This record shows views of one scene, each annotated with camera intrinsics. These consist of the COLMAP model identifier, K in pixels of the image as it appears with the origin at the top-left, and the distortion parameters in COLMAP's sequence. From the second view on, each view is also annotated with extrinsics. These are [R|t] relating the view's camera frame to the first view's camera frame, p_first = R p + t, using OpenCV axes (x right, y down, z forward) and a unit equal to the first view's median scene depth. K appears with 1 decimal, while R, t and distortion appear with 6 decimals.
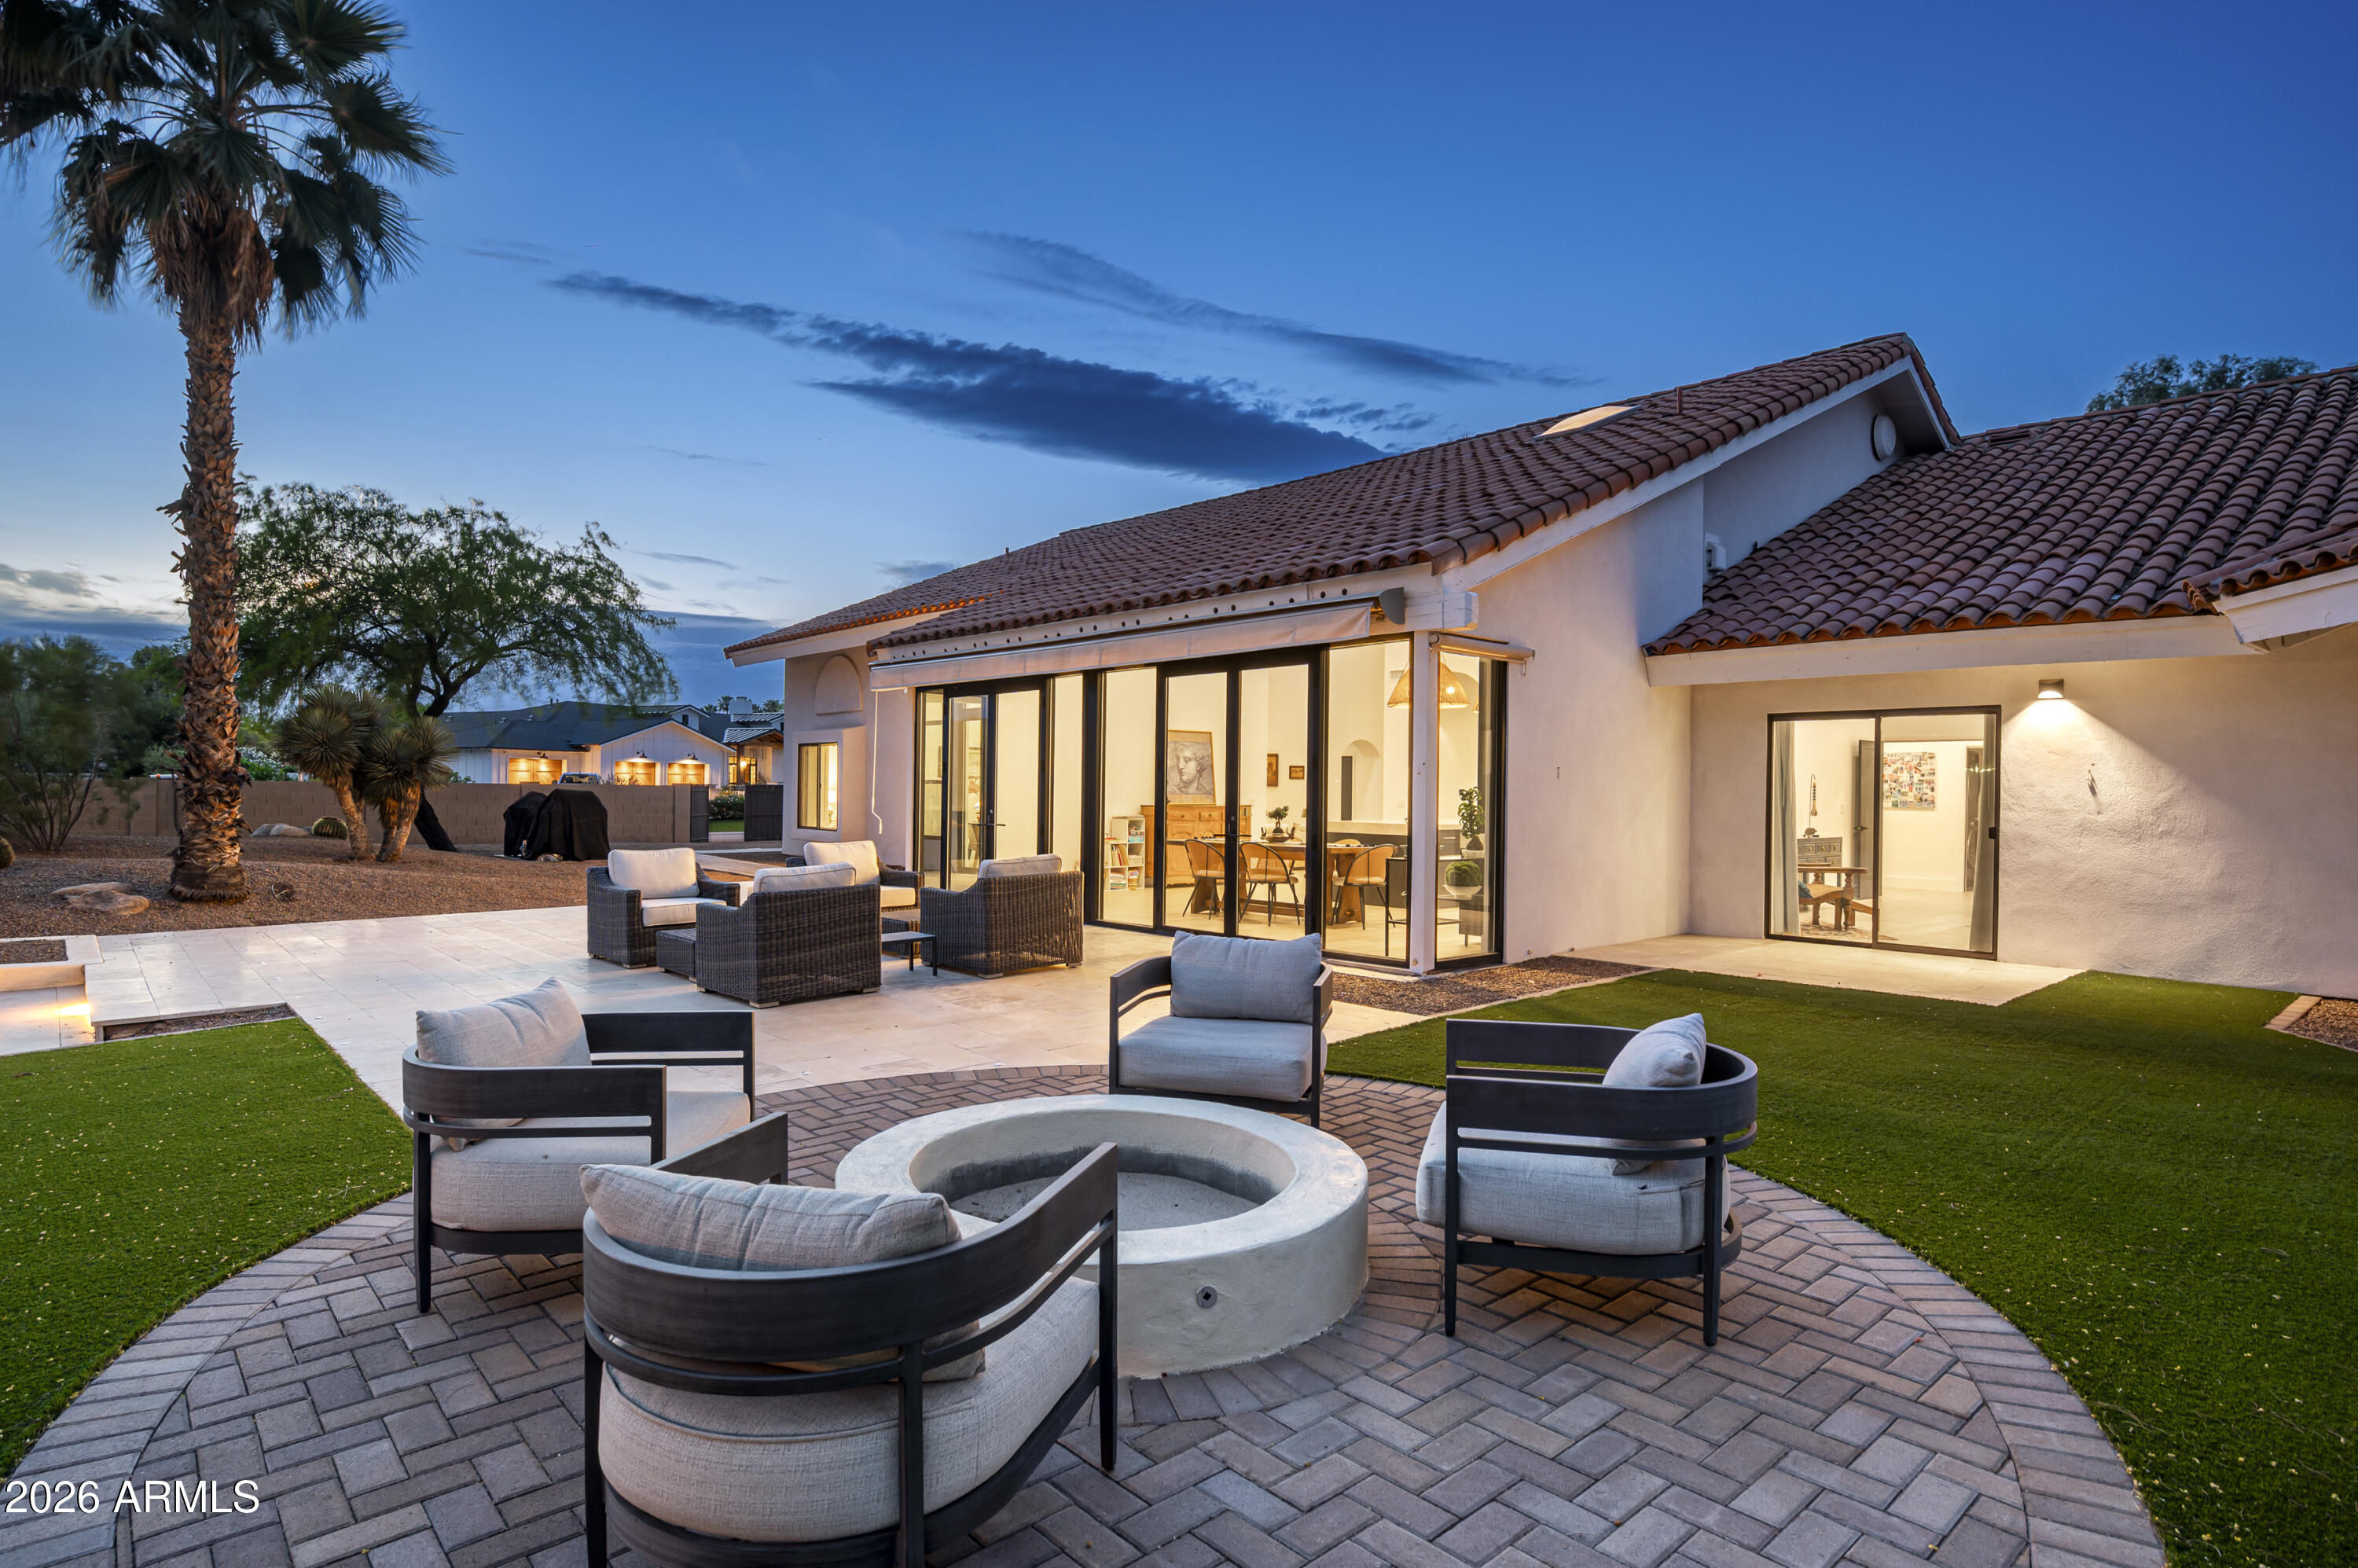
lens RADIAL K [[1238.9, 0, 1179.0], [0, 1238.9, 784.0], [0, 0, 1]] dist [0.002406, 0.001761]
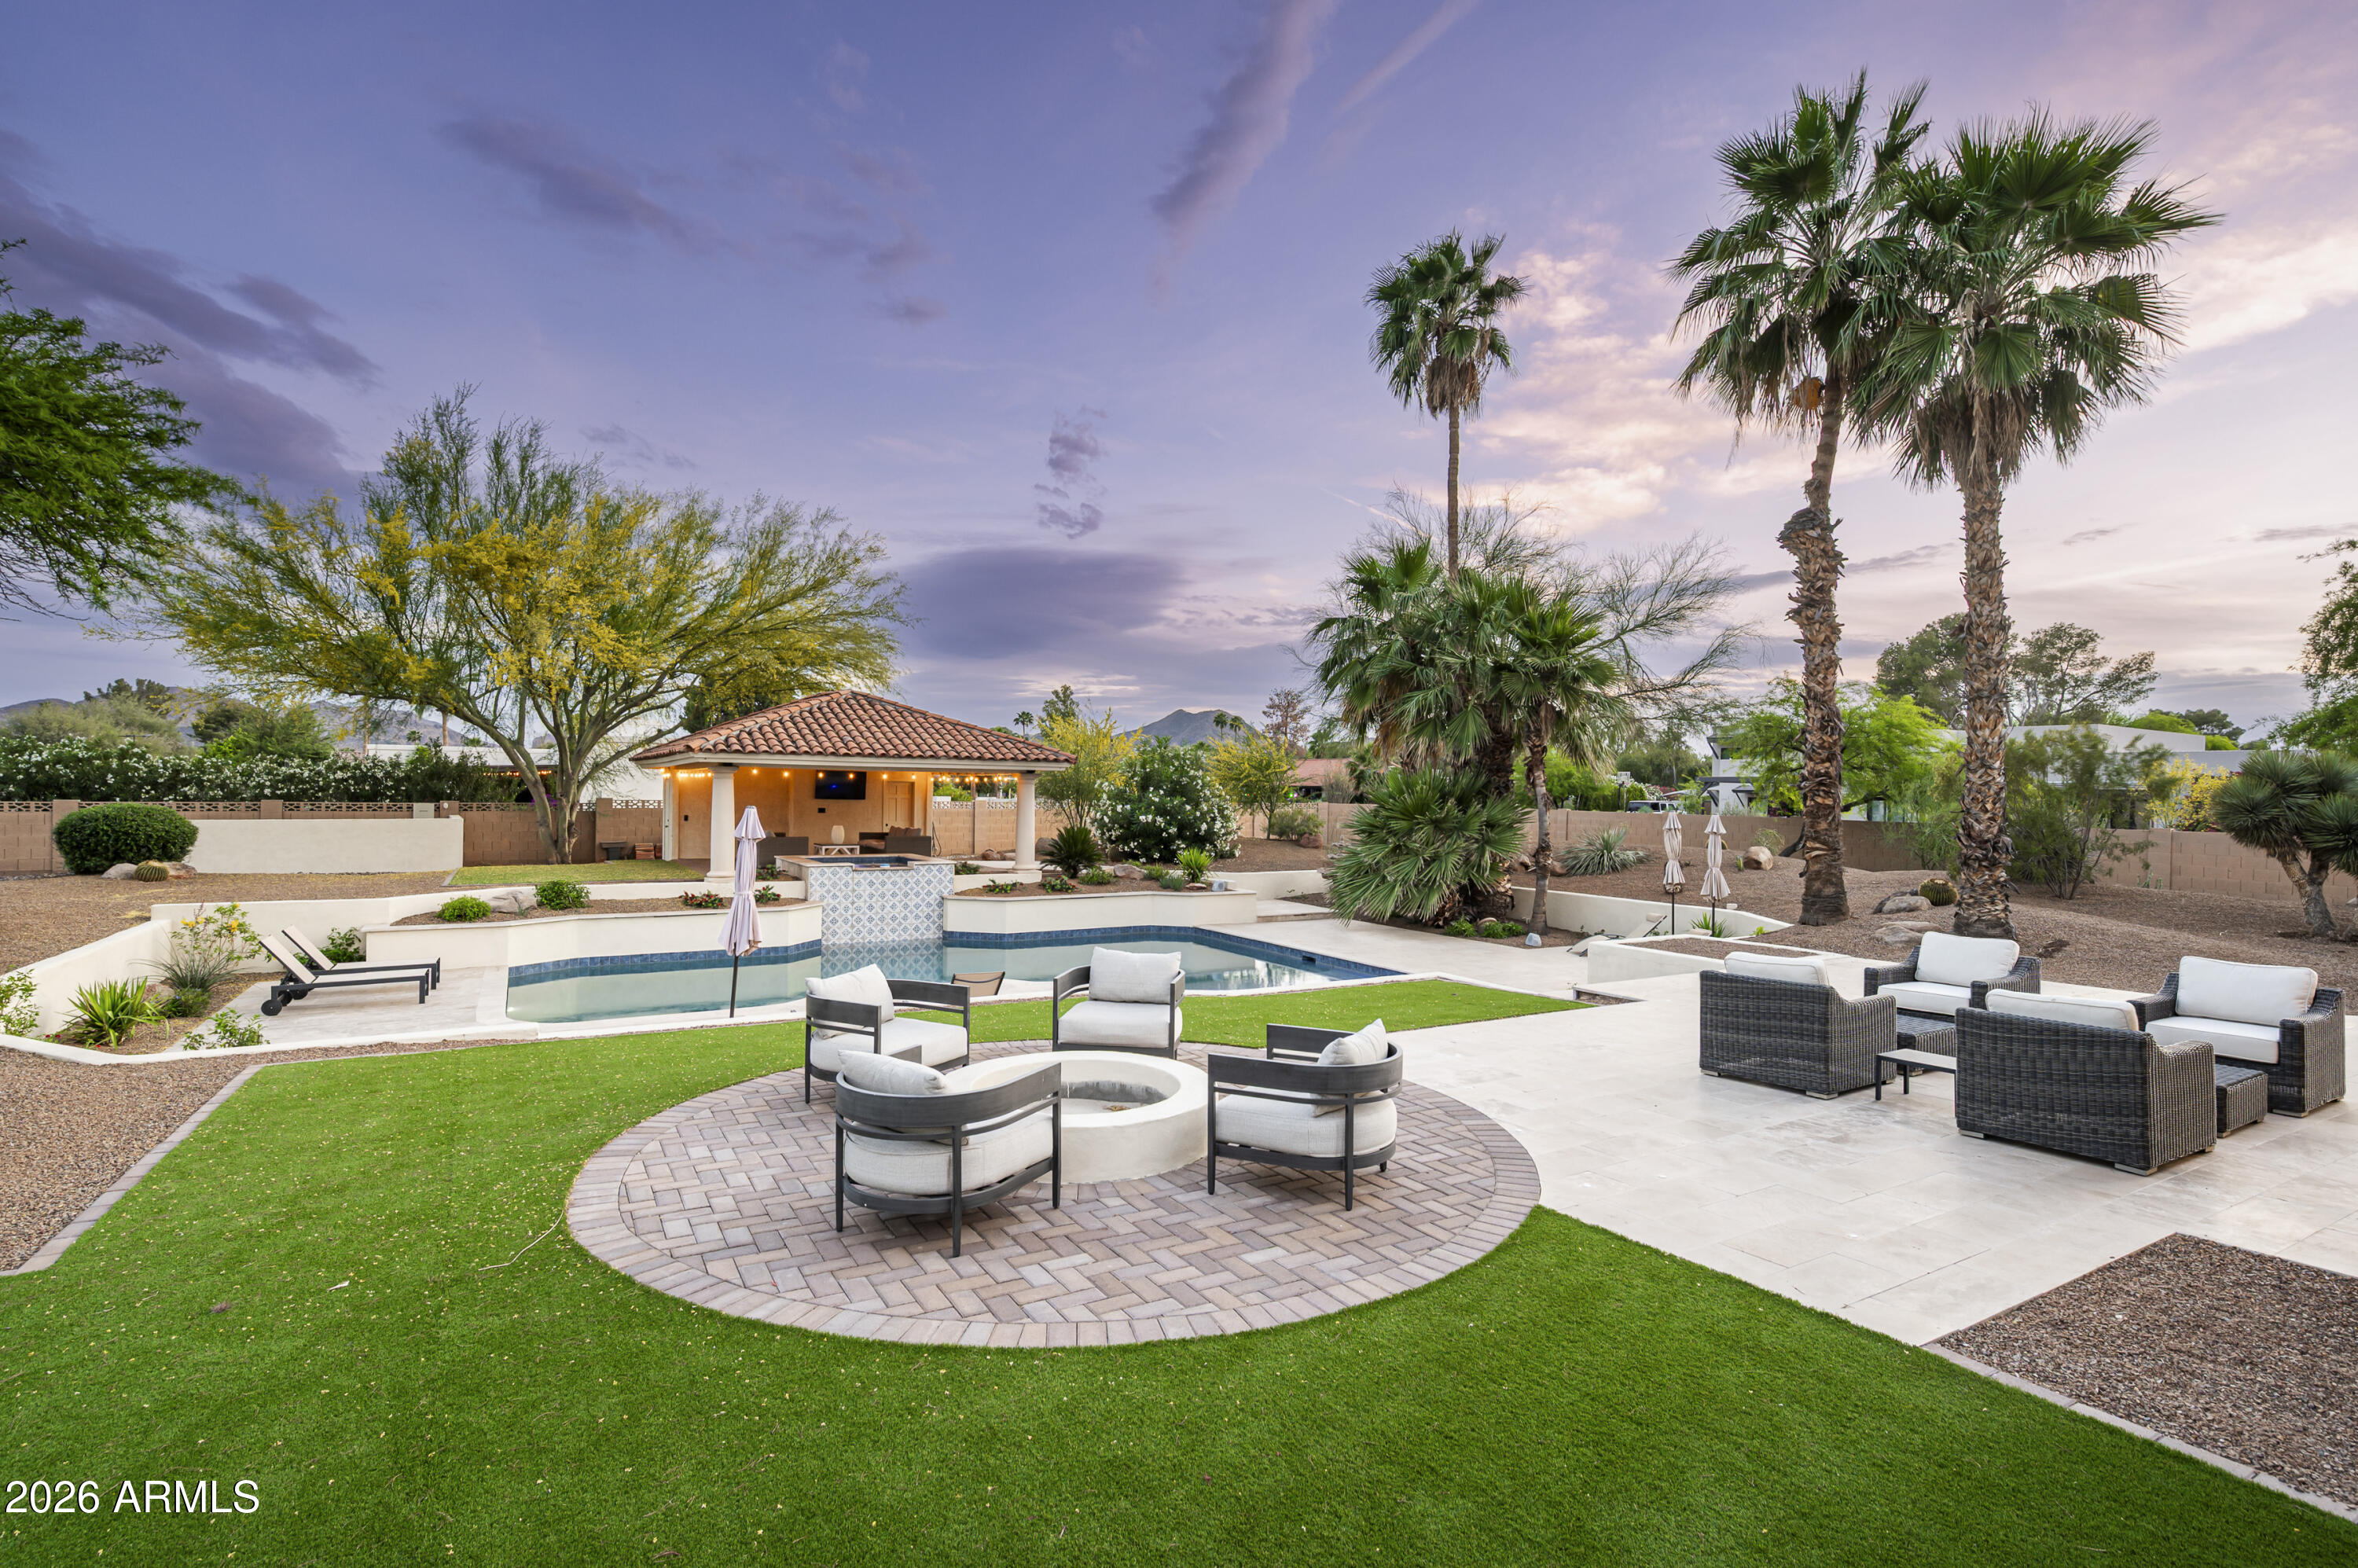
lens RADIAL K [[1122.3, 0, 1176.2], [0, 1122.3, 791.1], [0, 0, 1]] dist [0.002884, -0.000414]
pose [[-0.214264, -0.013556, -0.976682, 0.556389], [-0.013978, 0.999844, -0.010811, -0.043170], [0.976676, 0.011336, -0.214420, 0.535665]]
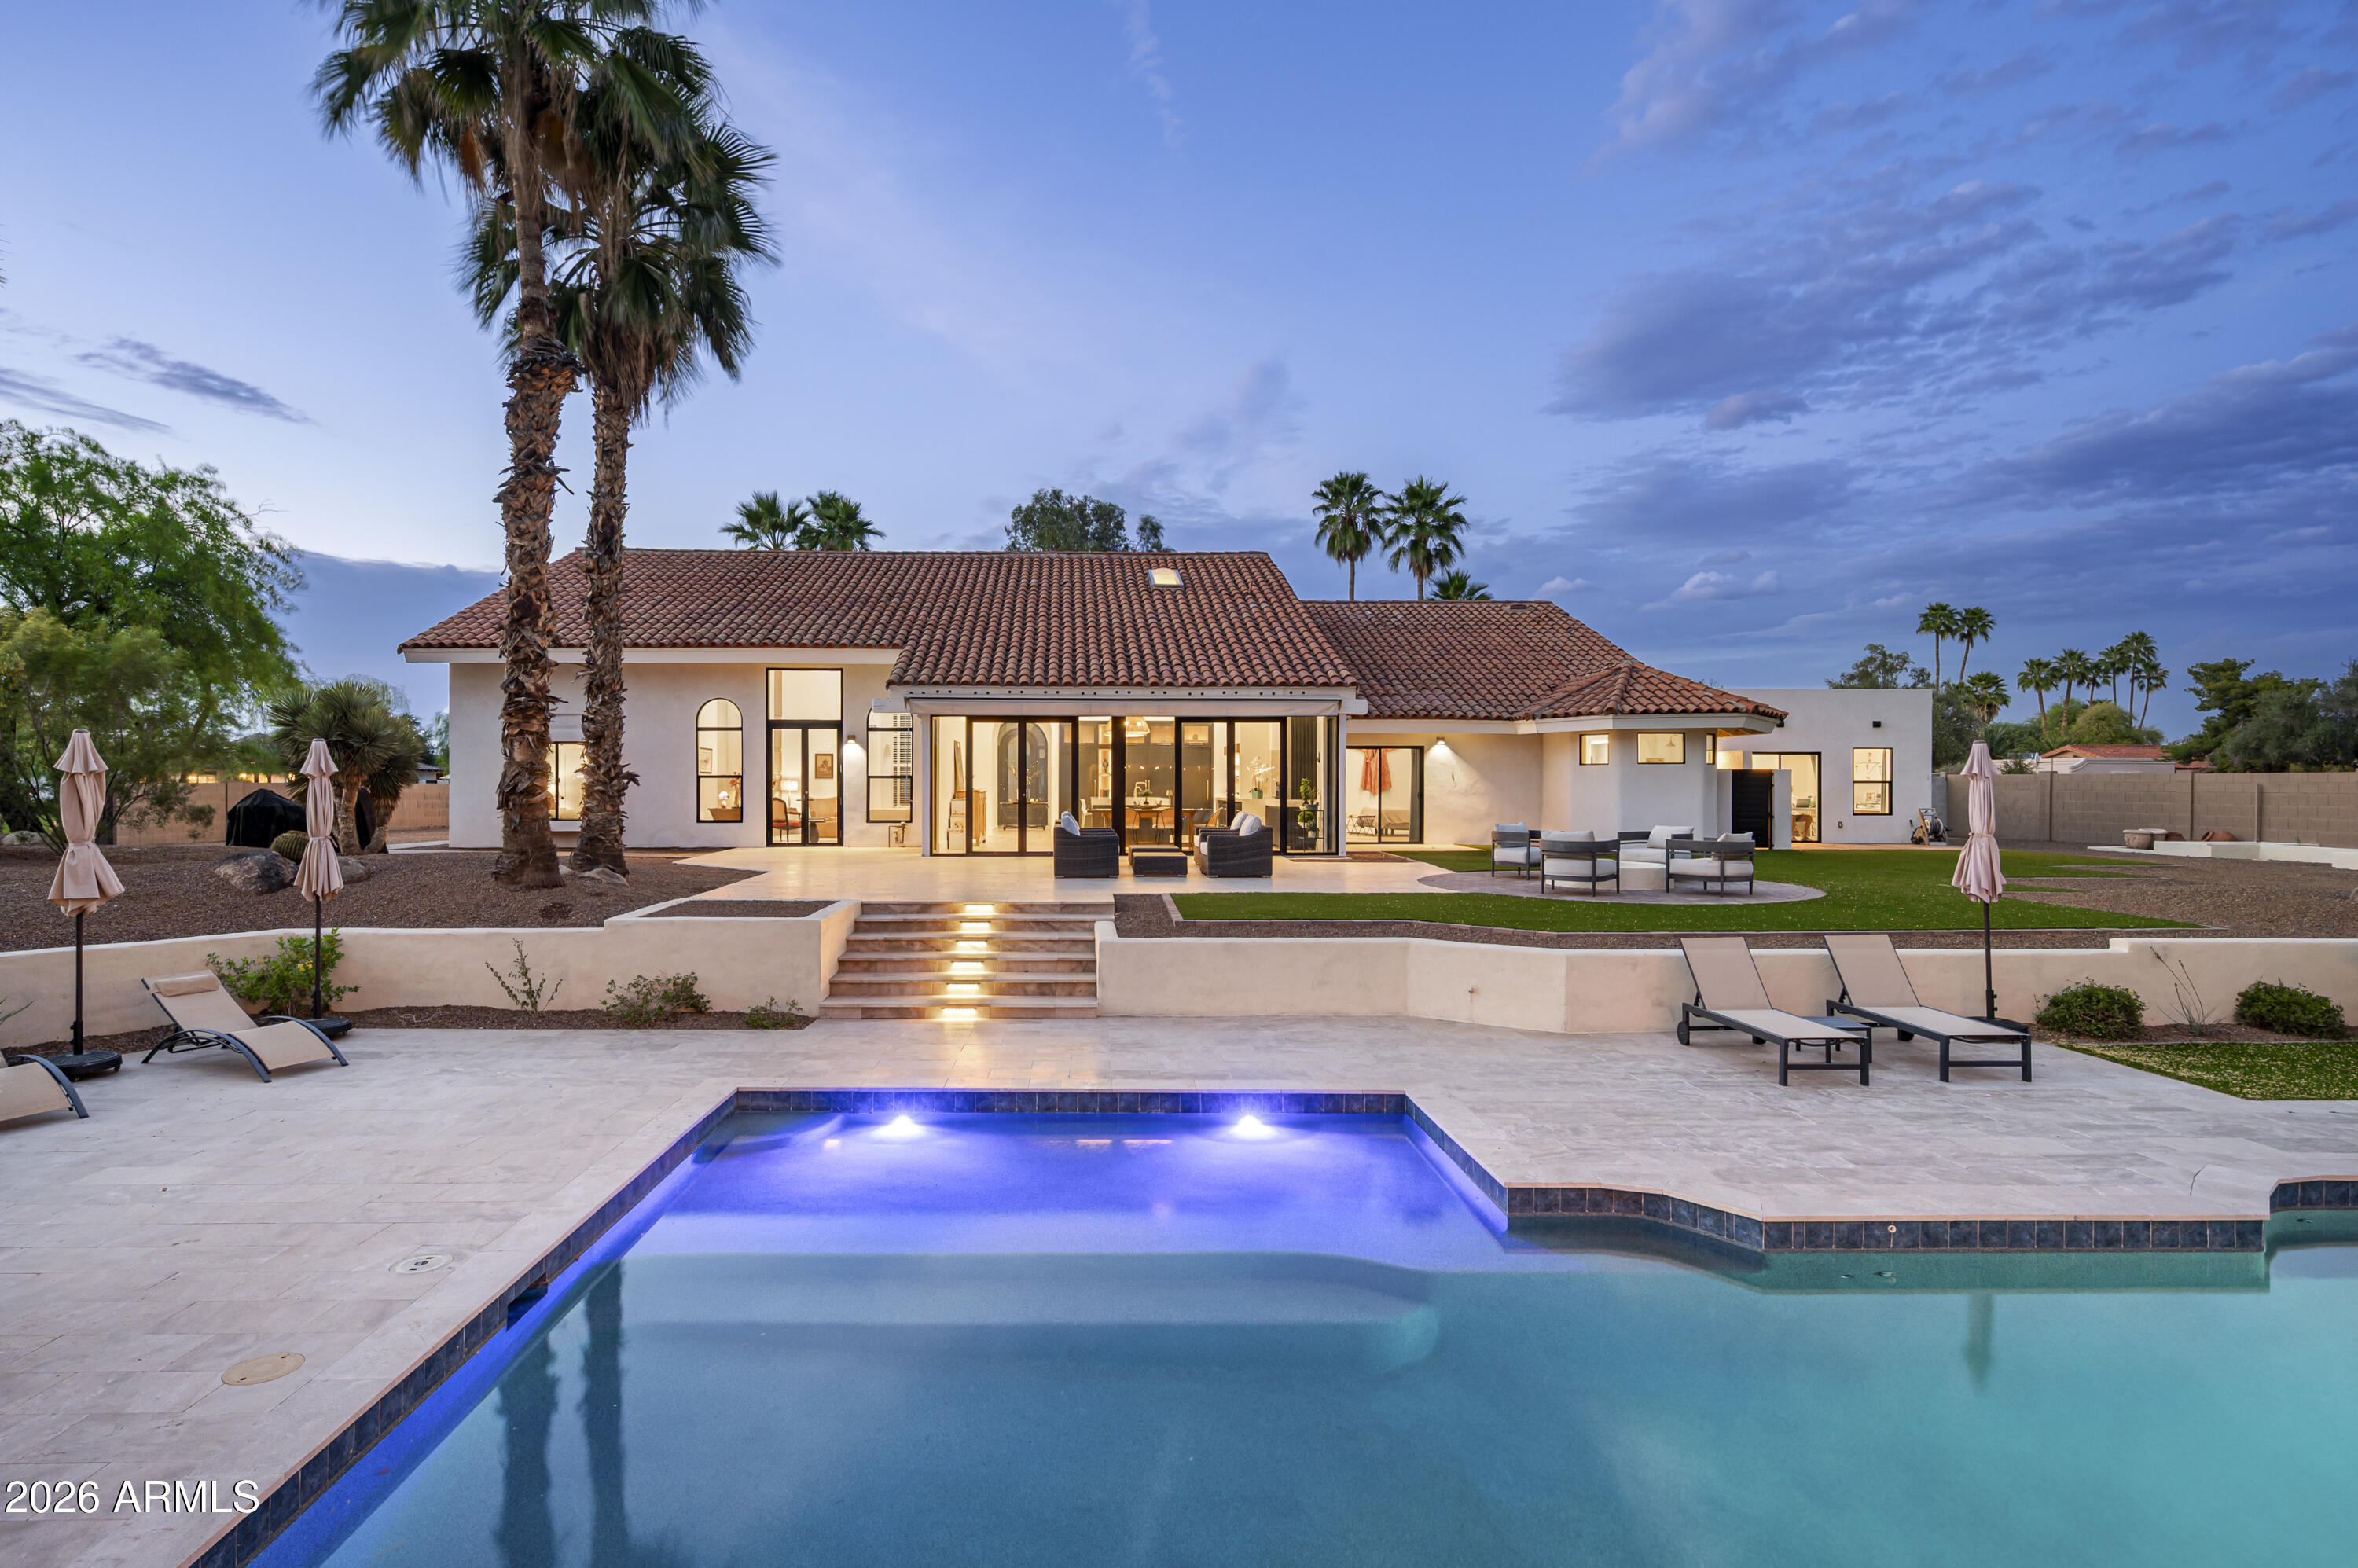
lens RADIAL K [[1222.0, 0, 1095.5], [0, 1222.0, 788.5], [0, 0, 1]] dist [0.003301, 0.000951]
pose [[0.666233, -0.011479, 0.745656, -1.586736], [0.002397, 0.999909, 0.013251, -0.010084], [-0.745740, -0.007042, 0.666200, -0.187520]]
